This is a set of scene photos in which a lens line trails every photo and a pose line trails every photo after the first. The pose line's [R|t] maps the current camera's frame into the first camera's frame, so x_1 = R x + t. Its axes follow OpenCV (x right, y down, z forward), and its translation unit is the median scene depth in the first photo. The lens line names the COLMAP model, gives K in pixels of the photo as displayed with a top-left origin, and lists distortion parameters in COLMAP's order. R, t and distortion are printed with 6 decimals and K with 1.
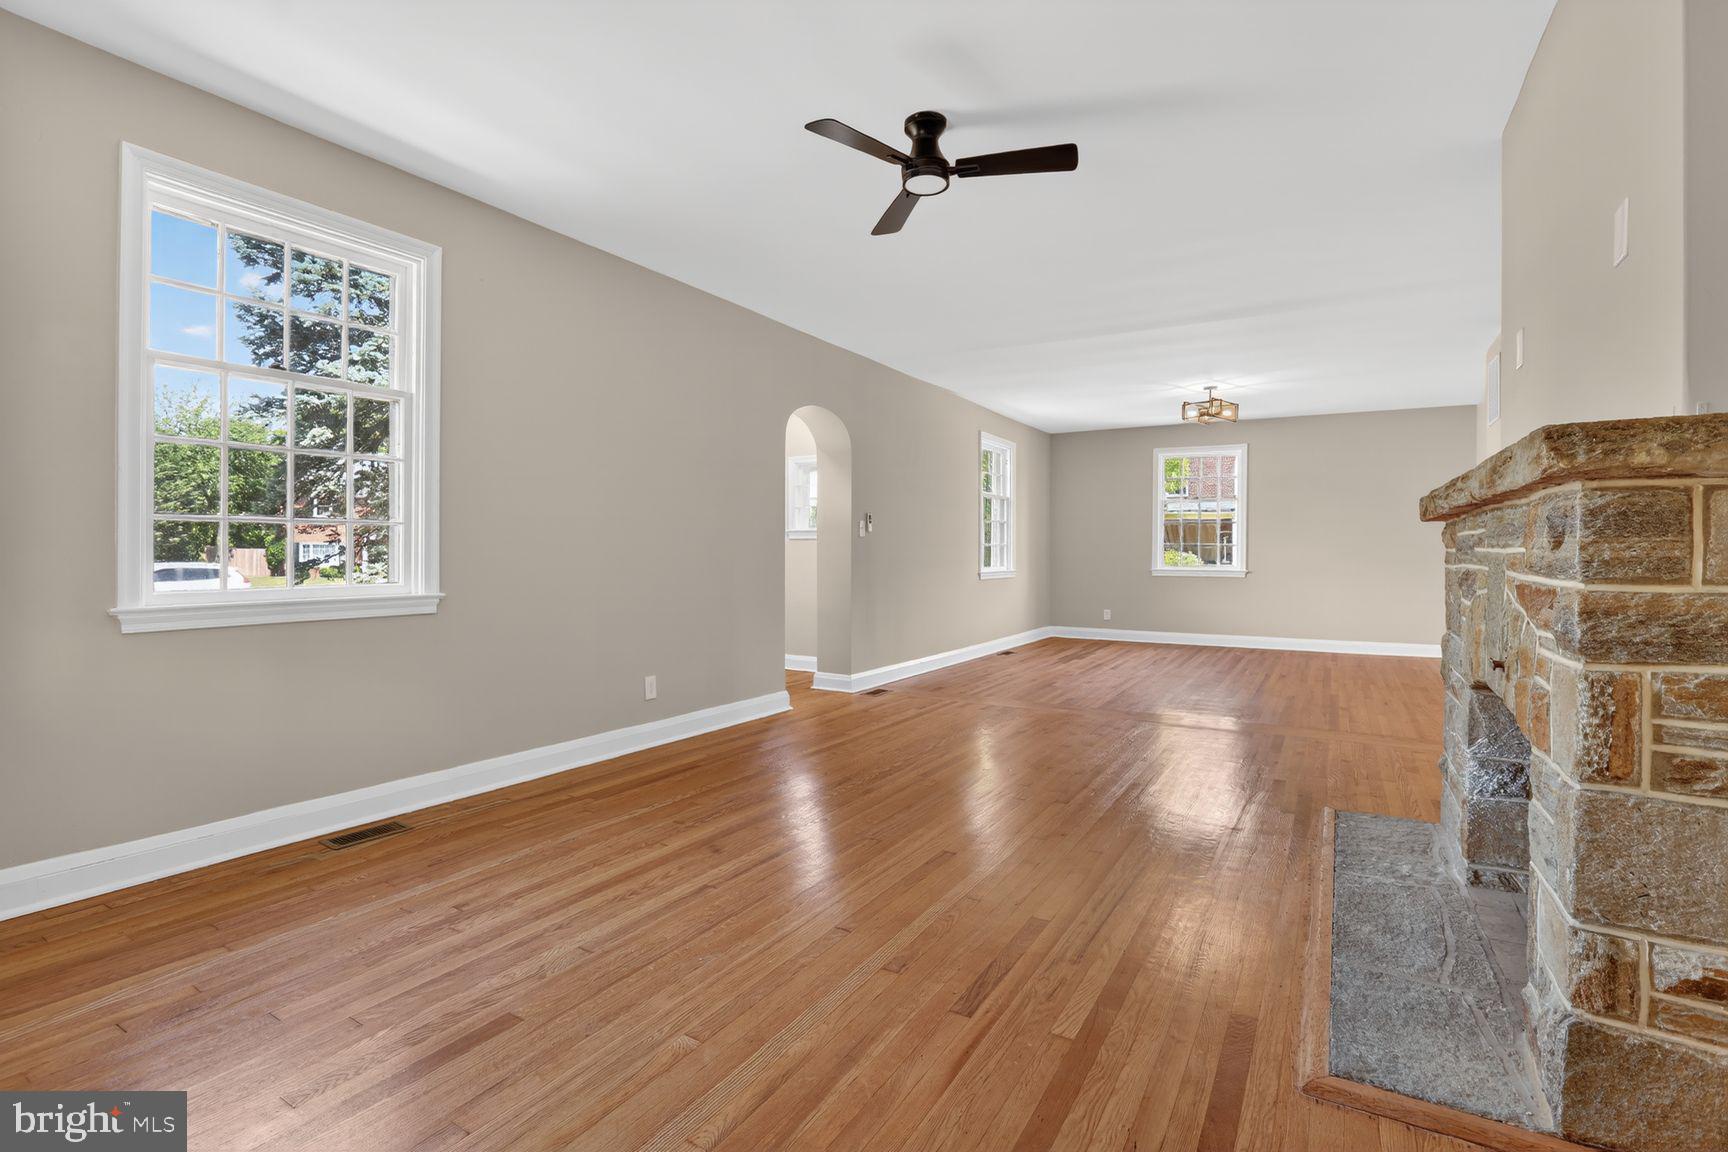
lens RADIAL K [[798.5, 0, 862.5], [0, 798.5, 555.5], [0, 0, 1]] dist [-0.061234, 0.020818]
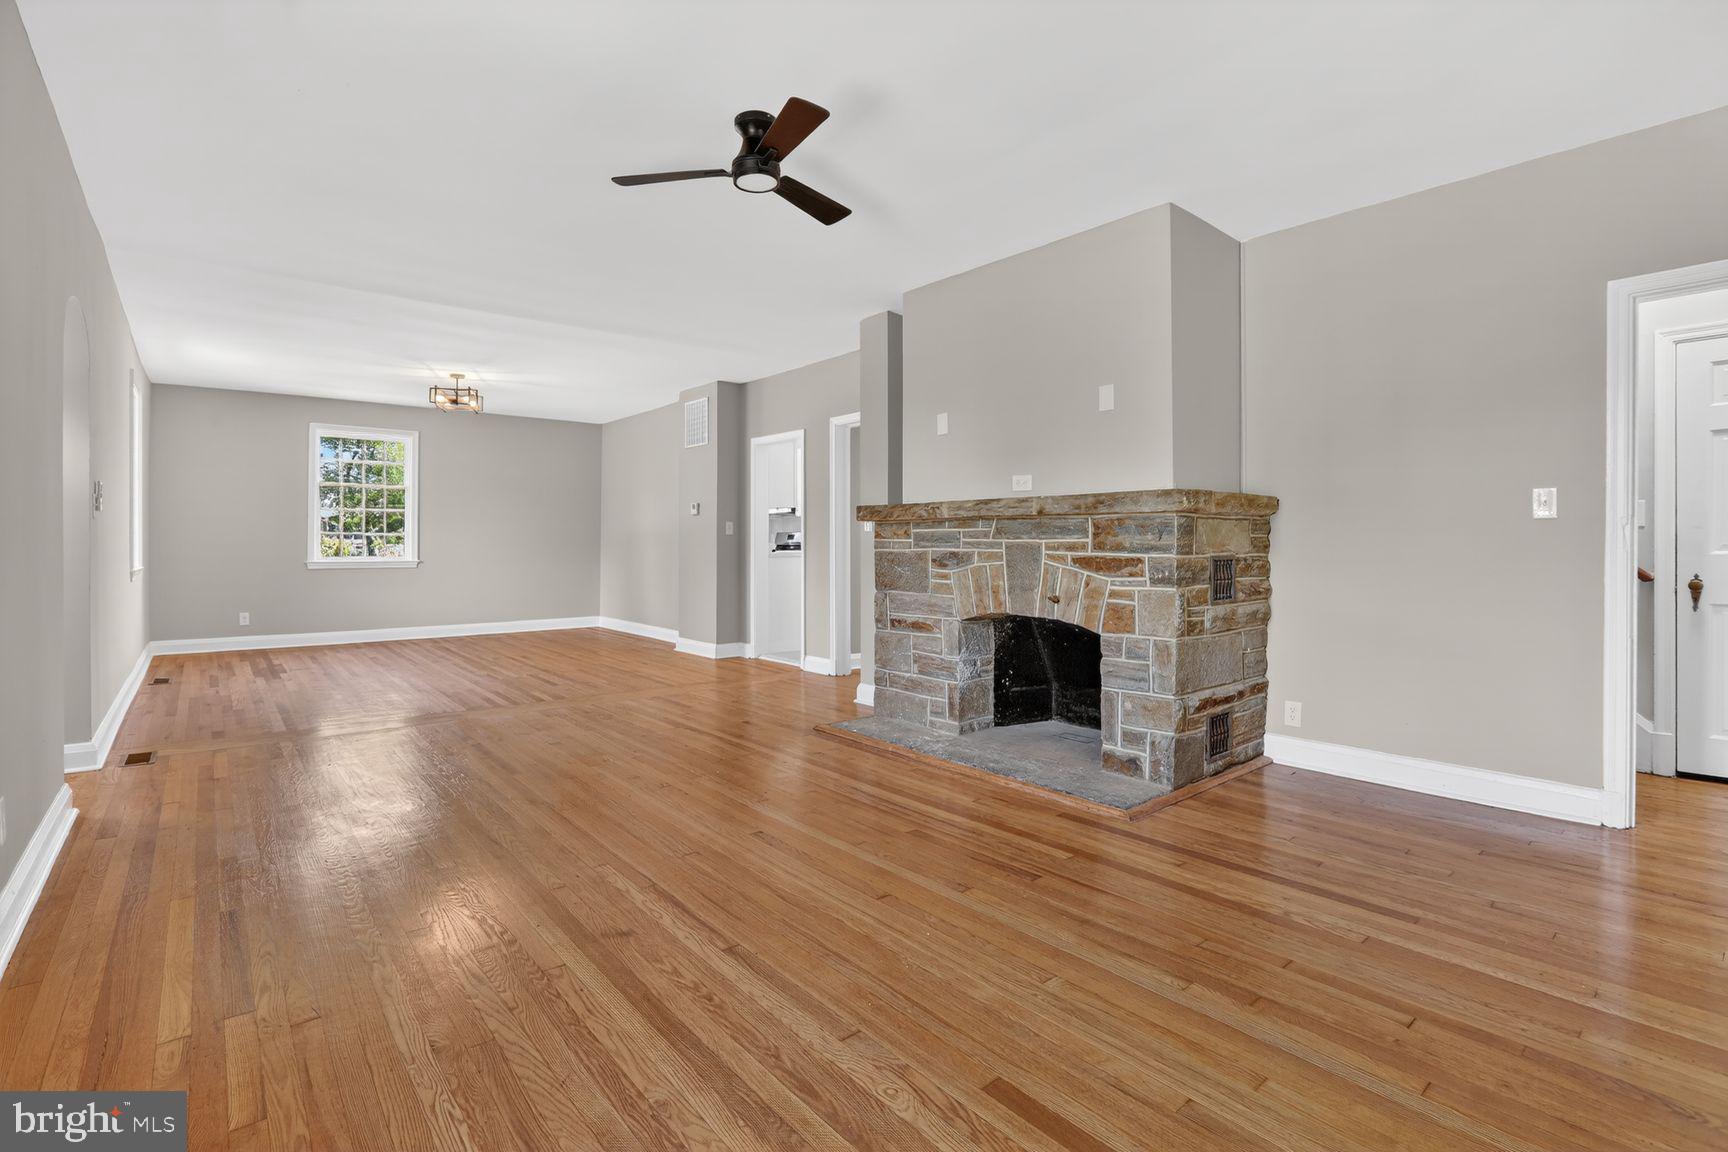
lens RADIAL K [[805.7, 0, 818.9], [0, 805.7, 553.3], [0, 0, 1]] dist [-0.036552, 0.000007]
pose [[0.354839, -0.022299, 0.934662, -1.021180], [0.009259, 0.999750, 0.020337, -0.017662], [-0.934882, 0.001437, 0.354957, 0.661348]]
